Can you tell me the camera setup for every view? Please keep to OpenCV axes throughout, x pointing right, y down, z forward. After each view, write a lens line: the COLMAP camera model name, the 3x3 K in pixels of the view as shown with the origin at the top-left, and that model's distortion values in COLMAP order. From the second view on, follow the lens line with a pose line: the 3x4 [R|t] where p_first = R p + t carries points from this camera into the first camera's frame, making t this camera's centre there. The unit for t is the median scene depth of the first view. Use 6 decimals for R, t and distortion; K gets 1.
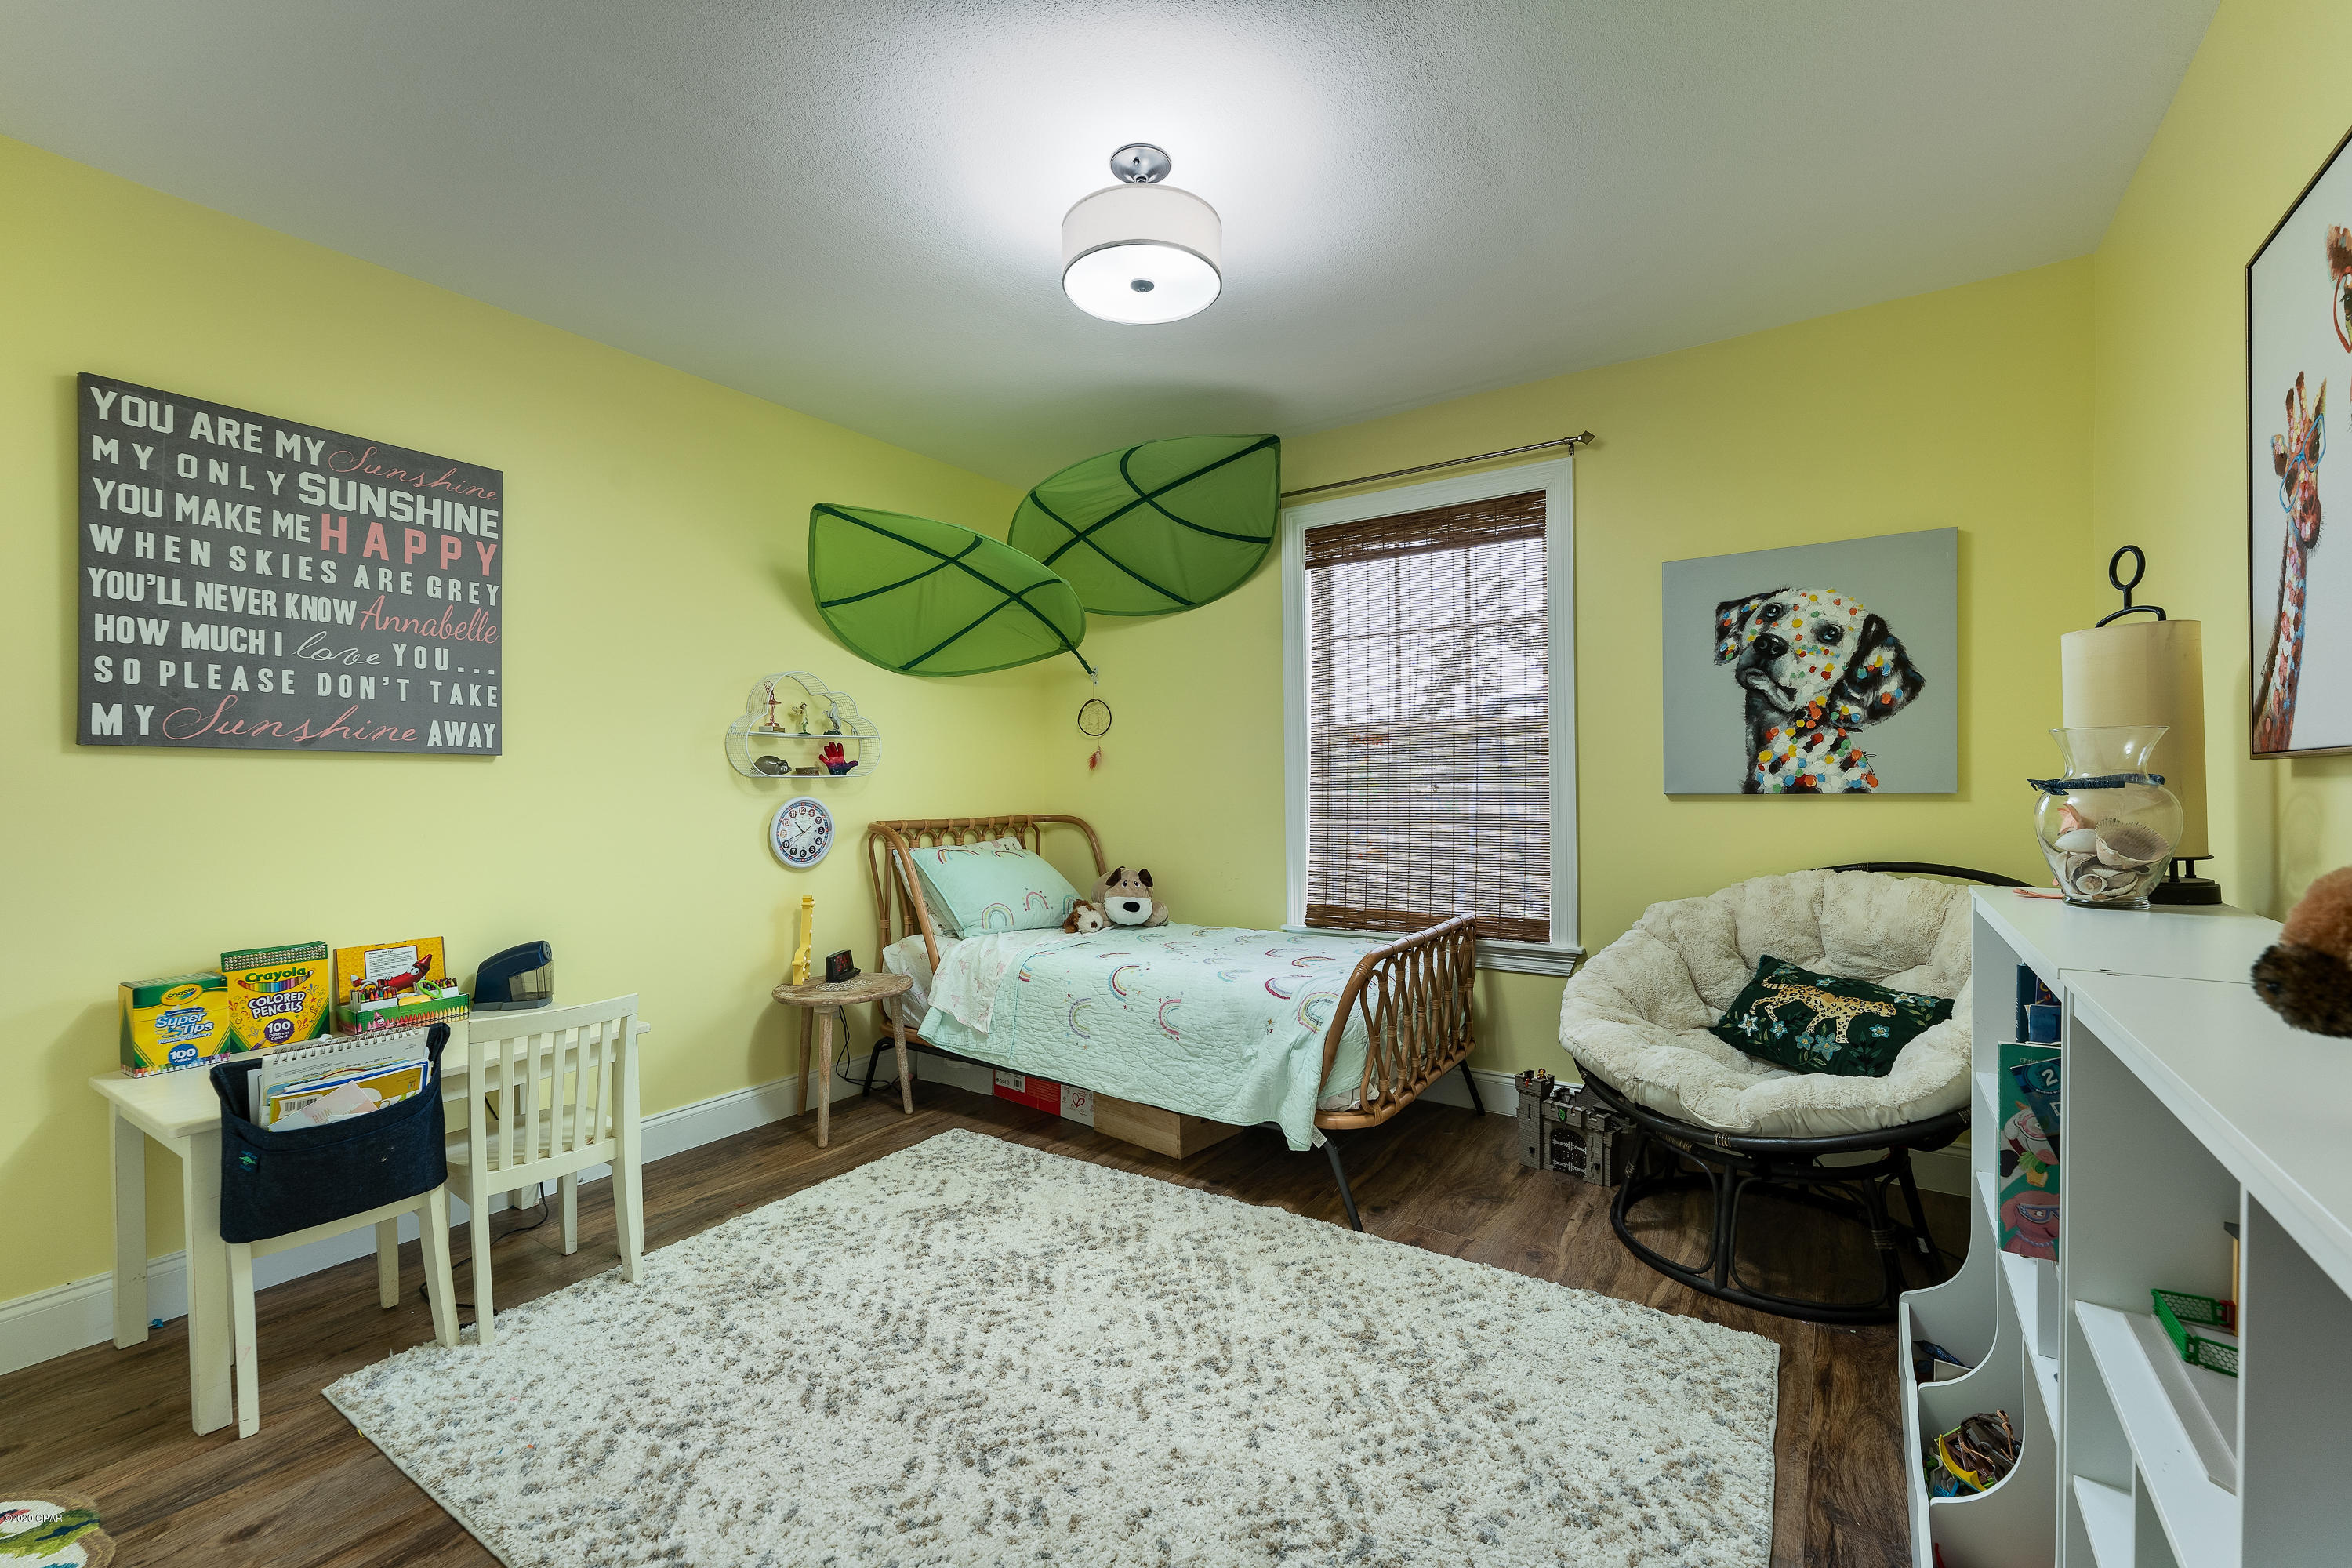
lens RADIAL K [[933.6, 0, 1181.2], [0, 933.6, 789.4], [0, 0, 1]] dist [0.000300, 0.000507]
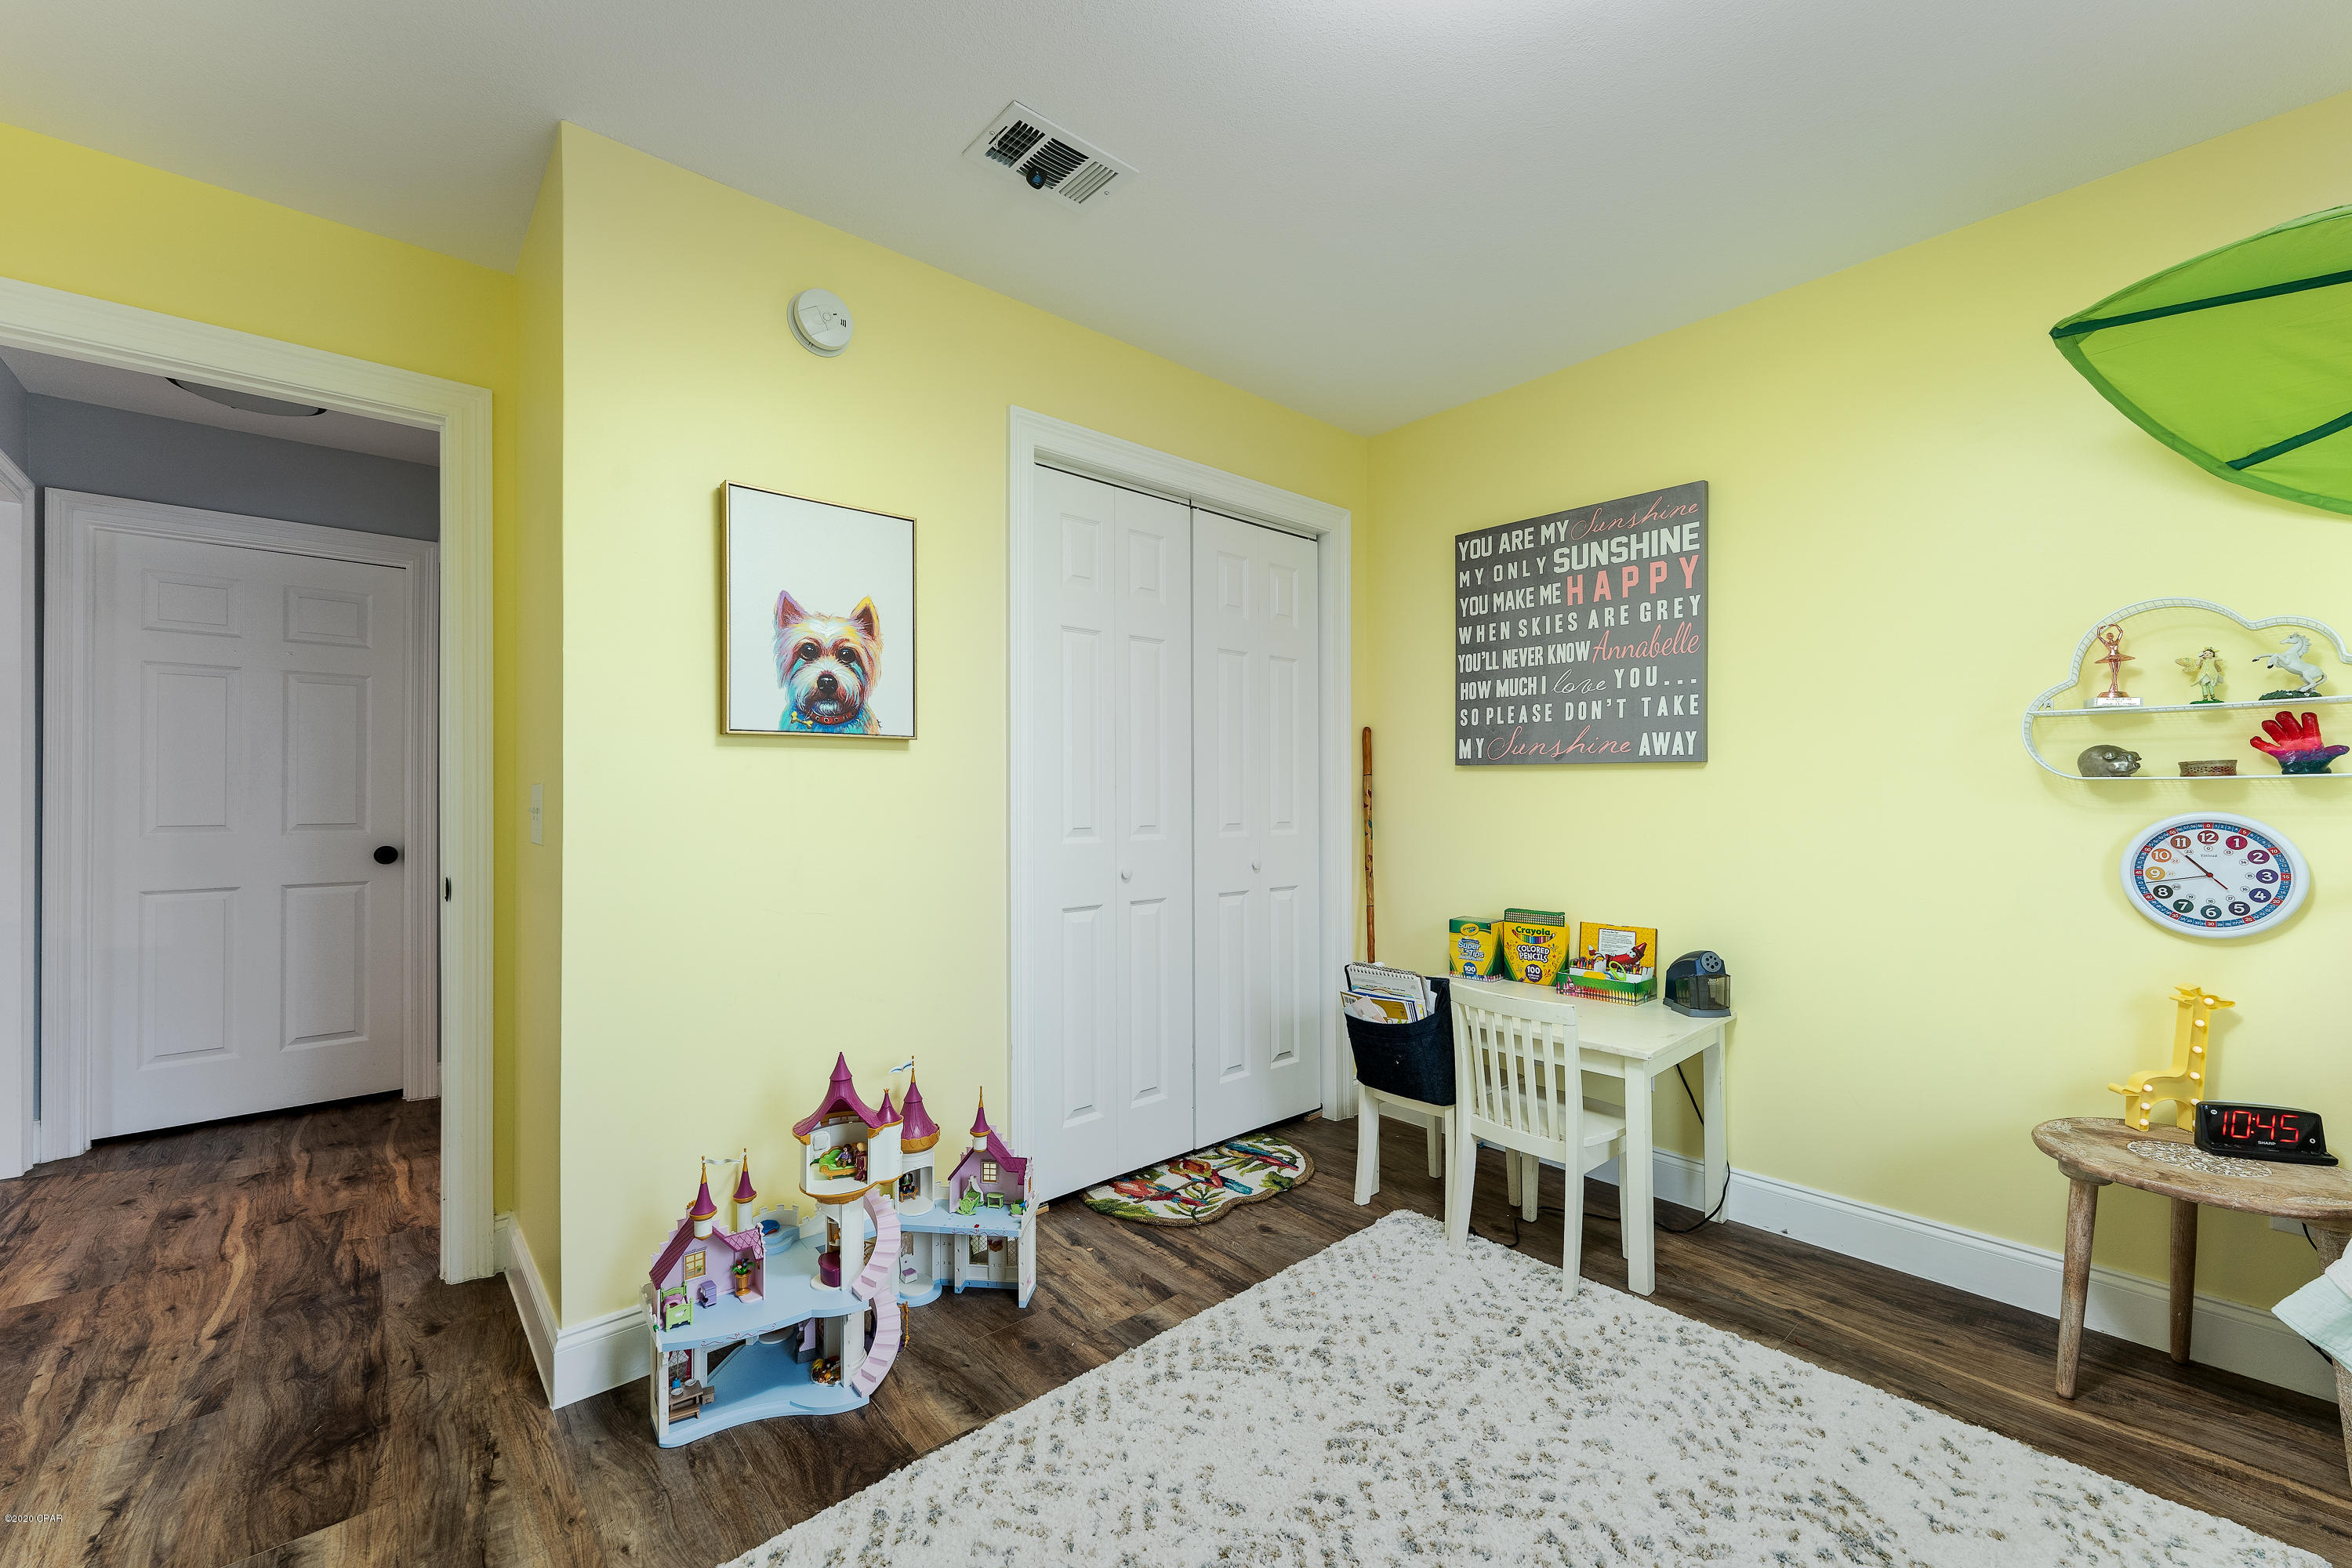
lens RADIAL K [[933.6, 0, 1184.4], [0, 933.6, 787.9], [0, 0, 1]] dist [0.000300, 0.000507]
pose [[-0.224708, 0.004566, -0.974415, 0.437661], [-0.001409, 0.999986, 0.005010, -0.013849], [0.974425, 0.002499, -0.224699, 0.776717]]
